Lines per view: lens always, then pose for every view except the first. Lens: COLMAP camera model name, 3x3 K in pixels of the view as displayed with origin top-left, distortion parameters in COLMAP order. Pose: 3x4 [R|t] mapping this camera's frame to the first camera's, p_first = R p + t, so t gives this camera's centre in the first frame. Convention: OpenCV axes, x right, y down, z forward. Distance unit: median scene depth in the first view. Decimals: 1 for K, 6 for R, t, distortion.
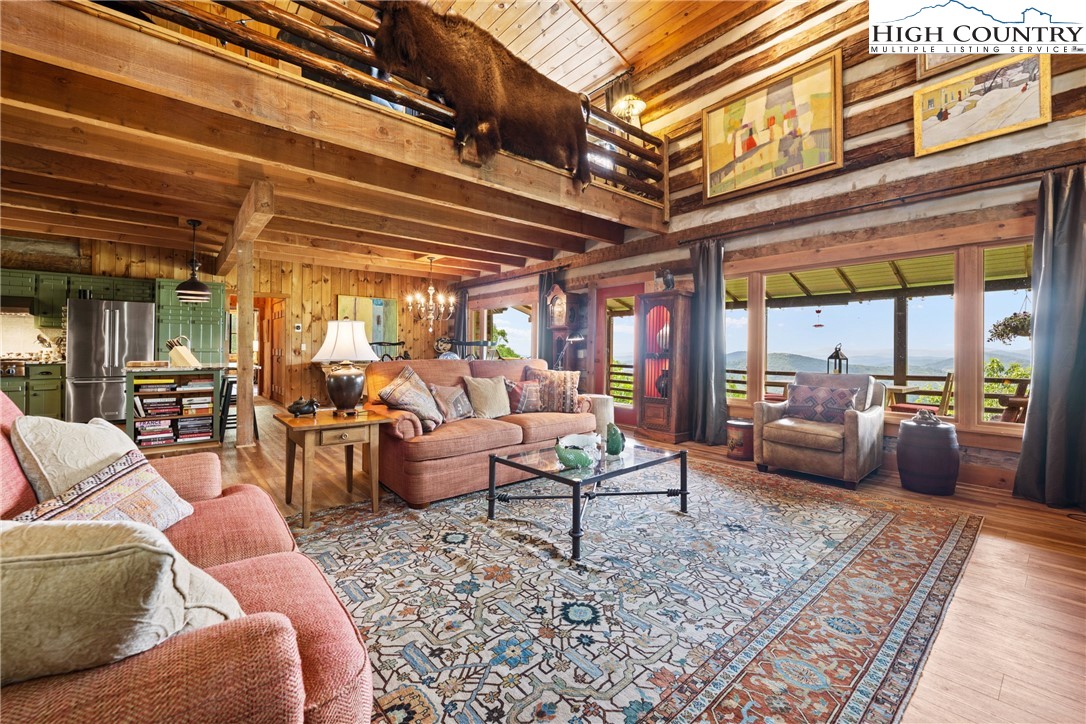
lens RADIAL K [[447.7, 0, 536.4], [0, 447.7, 346.5], [0, 0, 1]] dist [-0.001322, -0.000302]
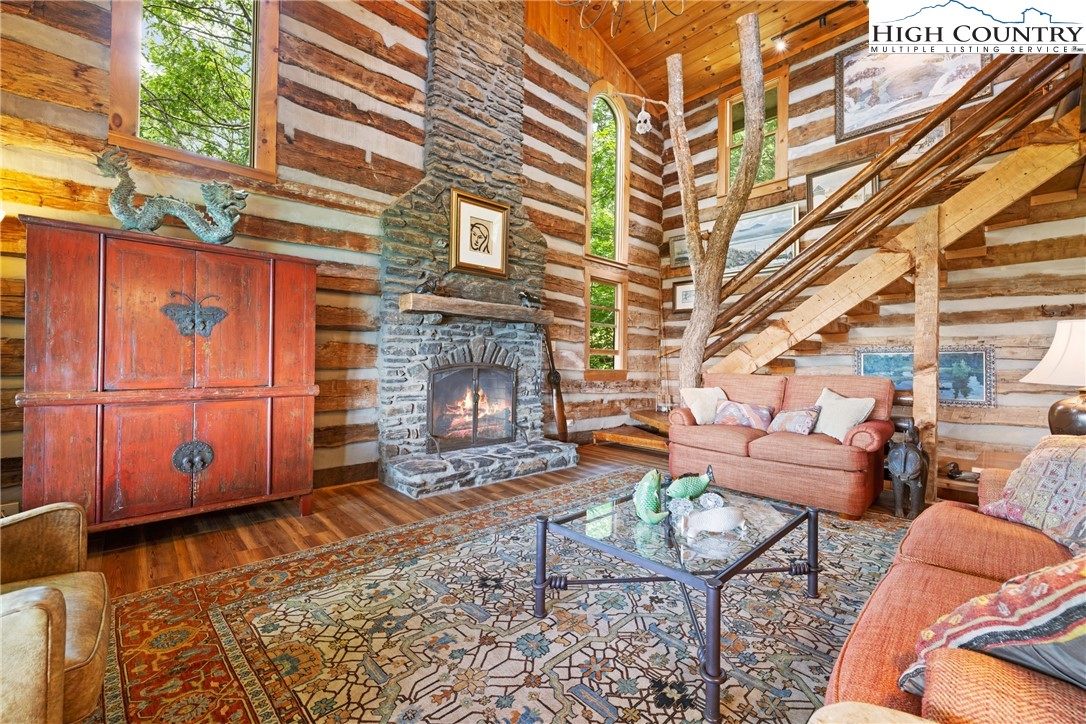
lens RADIAL K [[445.4, 0, 537.9], [0, 445.4, 359.5], [0, 0, 1]] dist [-0.001215, -0.000077]
pose [[-0.998736, -0.018709, -0.046642, 0.383434], [-0.018104, 0.999747, -0.013361, 0.018956], [0.046880, -0.012500, -0.998822, 1.696581]]
